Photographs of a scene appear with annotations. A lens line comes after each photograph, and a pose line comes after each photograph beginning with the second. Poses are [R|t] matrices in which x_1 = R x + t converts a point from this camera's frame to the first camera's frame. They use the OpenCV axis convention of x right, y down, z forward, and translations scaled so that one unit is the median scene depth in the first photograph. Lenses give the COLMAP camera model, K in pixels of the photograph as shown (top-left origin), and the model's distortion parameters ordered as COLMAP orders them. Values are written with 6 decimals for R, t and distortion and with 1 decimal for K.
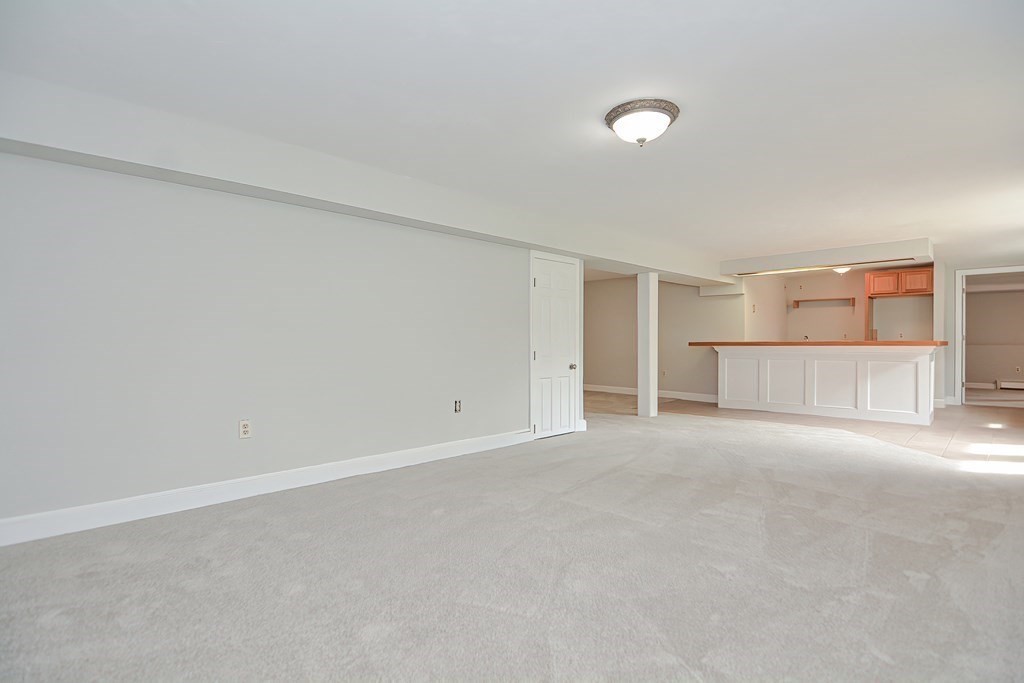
lens RADIAL K [[505.0, 0, 513.4], [0, 505.0, 345.6], [0, 0, 1]] dist [-0.009610, -0.002214]
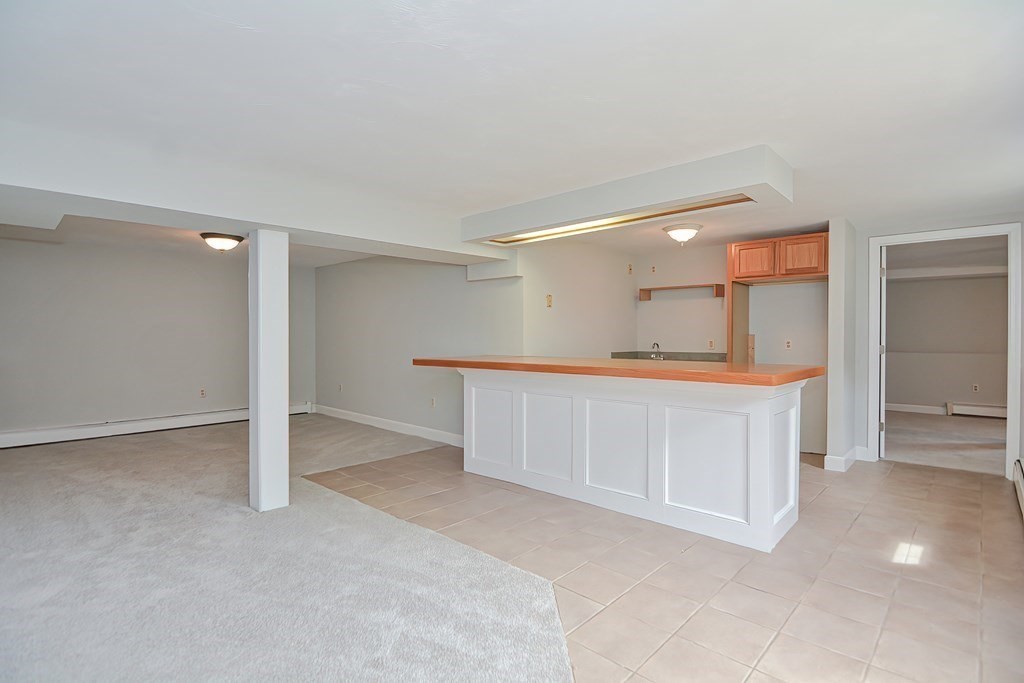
lens RADIAL K [[505.0, 0, 507.0], [0, 505.0, 337.0], [0, 0, 1]] dist [-0.009610, -0.002214]
pose [[0.999681, -0.000423, 0.025242, 0.436044], [0.000485, 0.999997, -0.002461, -0.029712], [-0.025241, 0.002472, 0.999678, 0.409462]]
